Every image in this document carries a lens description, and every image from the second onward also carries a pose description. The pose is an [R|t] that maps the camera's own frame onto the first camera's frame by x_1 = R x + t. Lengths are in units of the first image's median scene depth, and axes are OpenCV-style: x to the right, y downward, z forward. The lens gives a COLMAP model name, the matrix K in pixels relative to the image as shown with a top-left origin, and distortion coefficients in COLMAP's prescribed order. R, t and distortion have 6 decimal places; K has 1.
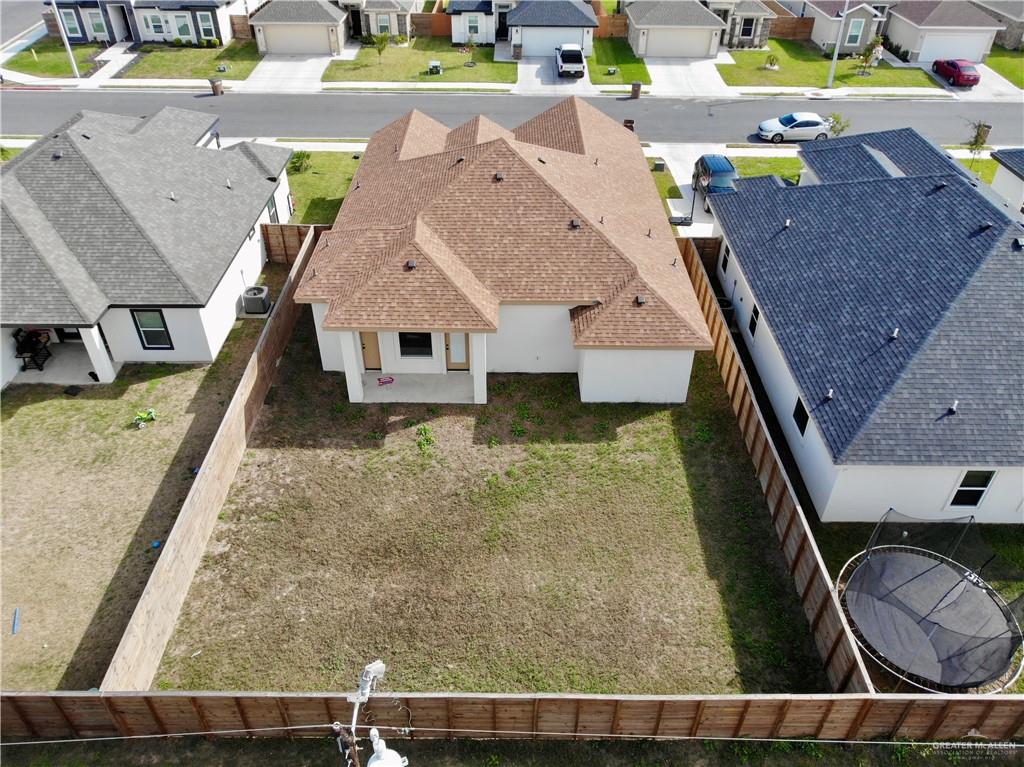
lens RADIAL K [[760.2, 0, 516.9], [0, 760.2, 380.7], [0, 0, 1]] dist [-0.015334, -0.005089]
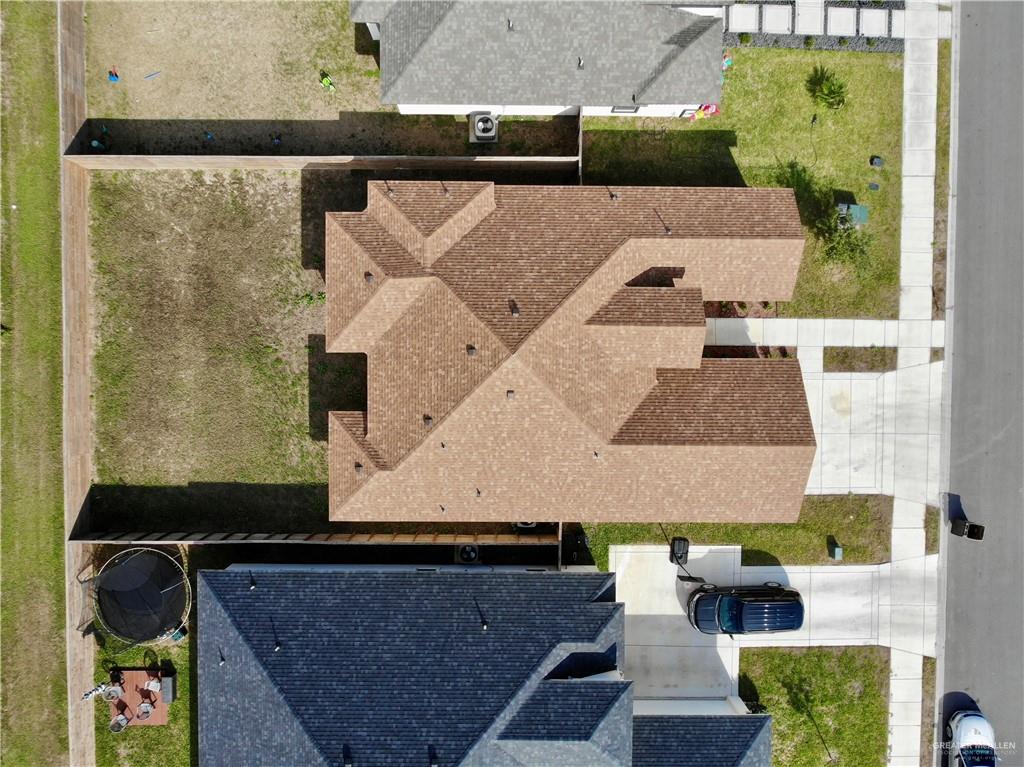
lens RADIAL K [[760.2, 0, 514.2], [0, 760.2, 383.1], [0, 0, 1]] dist [-0.015334, -0.005089]
pose [[-0.009508, 0.999726, 0.021387, -0.003387], [-0.616218, -0.022702, 0.787248, -1.247772], [0.787518, -0.005694, 0.616265, 0.459375]]
